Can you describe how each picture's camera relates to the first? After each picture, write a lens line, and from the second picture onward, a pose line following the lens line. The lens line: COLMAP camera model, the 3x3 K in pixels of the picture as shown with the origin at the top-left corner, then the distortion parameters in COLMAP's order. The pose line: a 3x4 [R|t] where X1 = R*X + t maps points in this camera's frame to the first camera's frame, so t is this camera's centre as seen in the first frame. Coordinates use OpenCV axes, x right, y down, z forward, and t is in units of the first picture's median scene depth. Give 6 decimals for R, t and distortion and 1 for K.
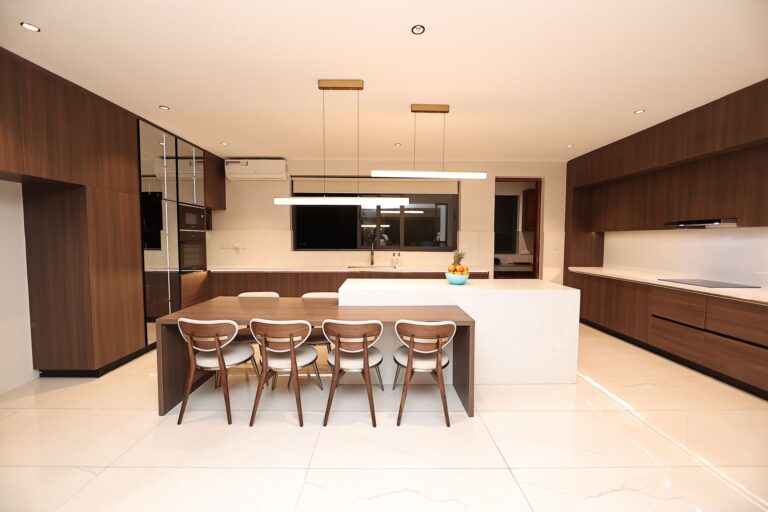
lens RADIAL K [[303.3, 0, 382.4], [0, 303.3, 255.1], [0, 0, 1]] dist [-0.012646, 0.000026]
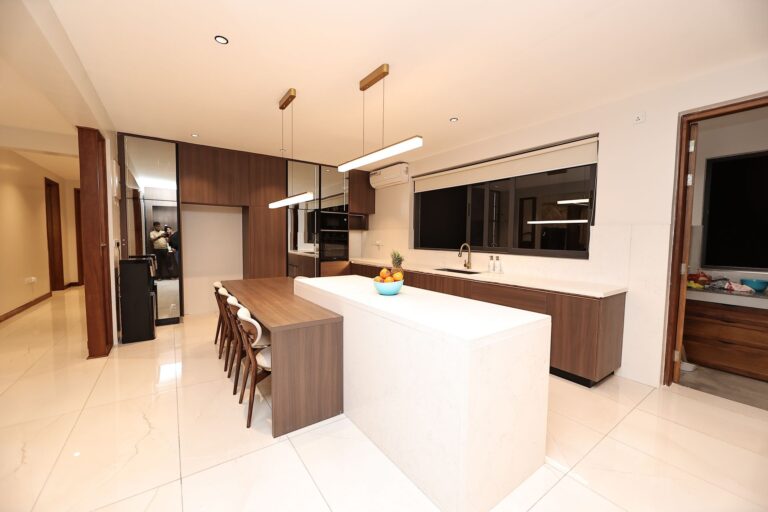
lens RADIAL K [[303.3, 0, 382.4], [0, 303.3, 255.1], [0, 0, 1]] dist [-0.012646, 0.000026]
pose [[0.571592, 0.048469, -0.819105, 0.545247], [-0.053711, 0.998323, 0.021593, -0.010958], [0.818778, 0.031653, 0.573237, 0.349328]]
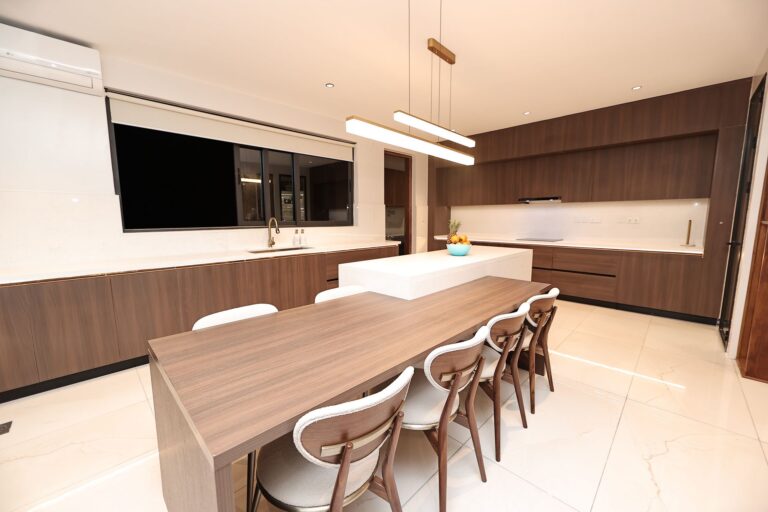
lens RADIAL K [[303.3, 0, 382.4], [0, 303.3, 255.1], [0, 0, 1]] dist [-0.012646, 0.000026]
pose [[0.706252, -0.095225, 0.701527, -0.379153], [0.044648, 0.994931, 0.090104, -0.001967], [-0.706551, -0.032315, 0.706924, 0.315313]]
